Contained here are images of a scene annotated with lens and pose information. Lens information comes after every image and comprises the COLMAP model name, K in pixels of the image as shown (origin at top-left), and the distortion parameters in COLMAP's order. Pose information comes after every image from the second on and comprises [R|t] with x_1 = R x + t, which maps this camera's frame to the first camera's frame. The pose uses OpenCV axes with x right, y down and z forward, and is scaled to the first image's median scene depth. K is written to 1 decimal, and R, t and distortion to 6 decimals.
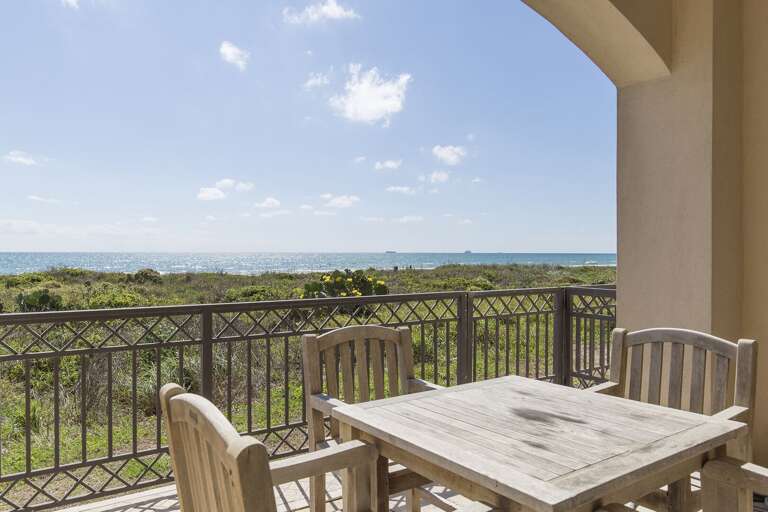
lens RADIAL K [[594.1, 0, 384.0], [0, 594.1, 256.0], [0, 0, 1]] dist [0.000728, -0.003424]
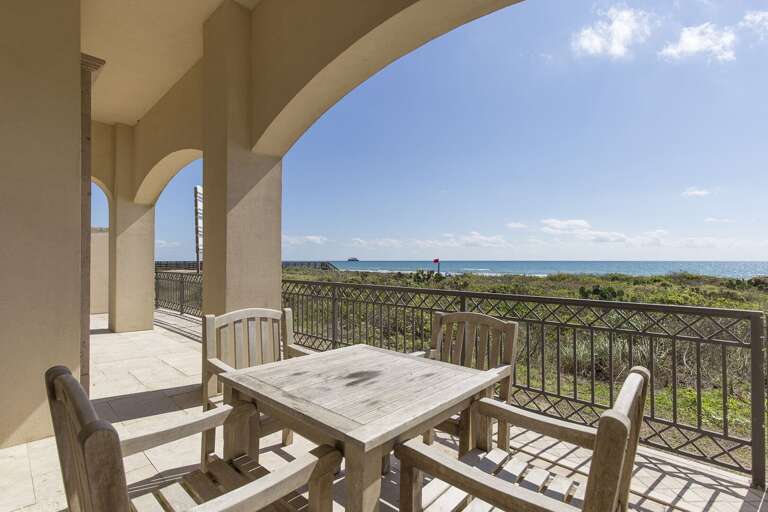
lens RADIAL K [[419.1, 0, 384.0], [0, 419.1, 256.0], [0, 0, 1]] dist [0.017677, -0.000241]
pose [[0.106581, -0.017417, -0.994151, 0.400014], [-0.002836, 0.999837, -0.017821, 0.001030], [0.994300, 0.004719, 0.106515, 0.301662]]
